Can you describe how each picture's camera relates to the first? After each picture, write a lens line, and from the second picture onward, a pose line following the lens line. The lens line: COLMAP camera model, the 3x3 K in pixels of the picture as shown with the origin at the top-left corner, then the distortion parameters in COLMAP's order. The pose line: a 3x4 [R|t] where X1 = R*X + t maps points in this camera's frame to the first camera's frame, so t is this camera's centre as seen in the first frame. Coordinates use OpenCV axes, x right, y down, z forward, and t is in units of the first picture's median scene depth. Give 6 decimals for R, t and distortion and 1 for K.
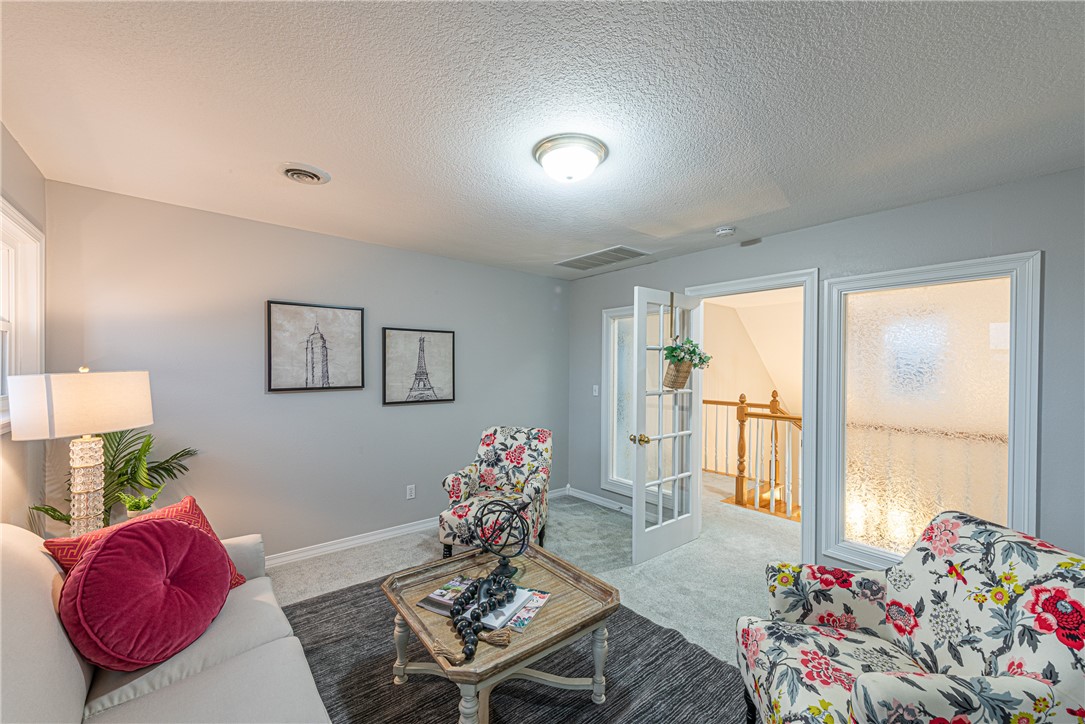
lens RADIAL K [[427.1, 0, 540.2], [0, 427.1, 367.6], [0, 0, 1]] dist [0.012069, 0.000066]
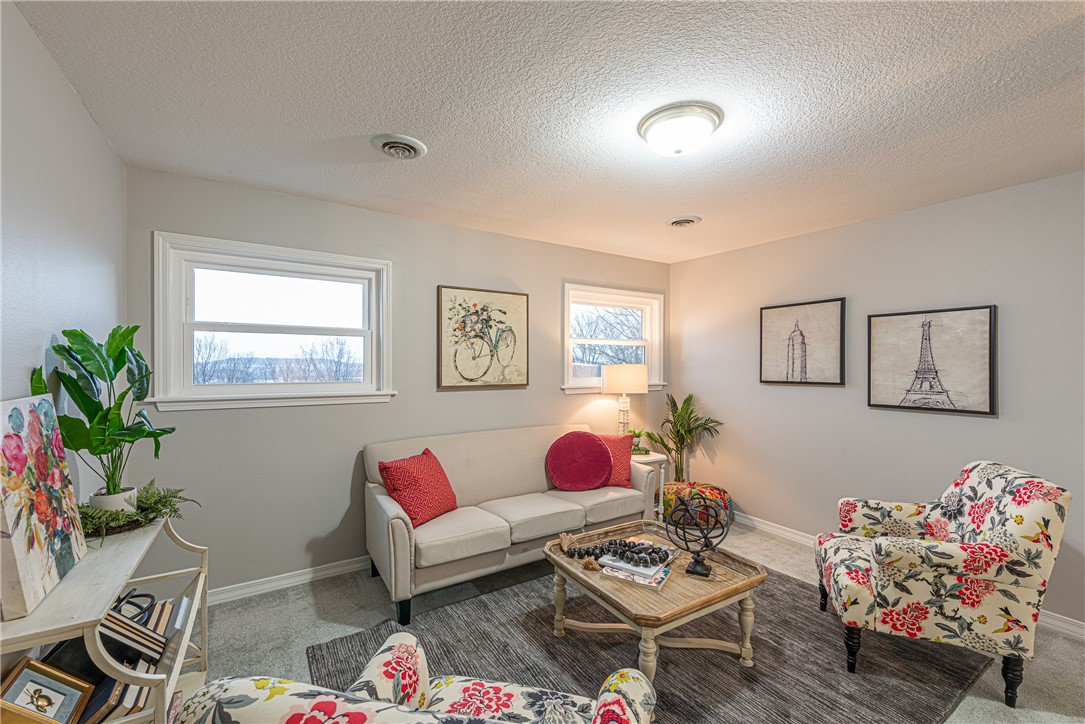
lens RADIAL K [[447.9, 0, 541.4], [0, 447.9, 364.6], [0, 0, 1]] dist [0.000462, -0.000047]
pose [[-0.123808, -0.001027, -0.992306, 0.619944], [-0.002072, 0.999998, -0.000776, 0.005831], [0.992304, 0.001960, -0.123810, 0.485009]]
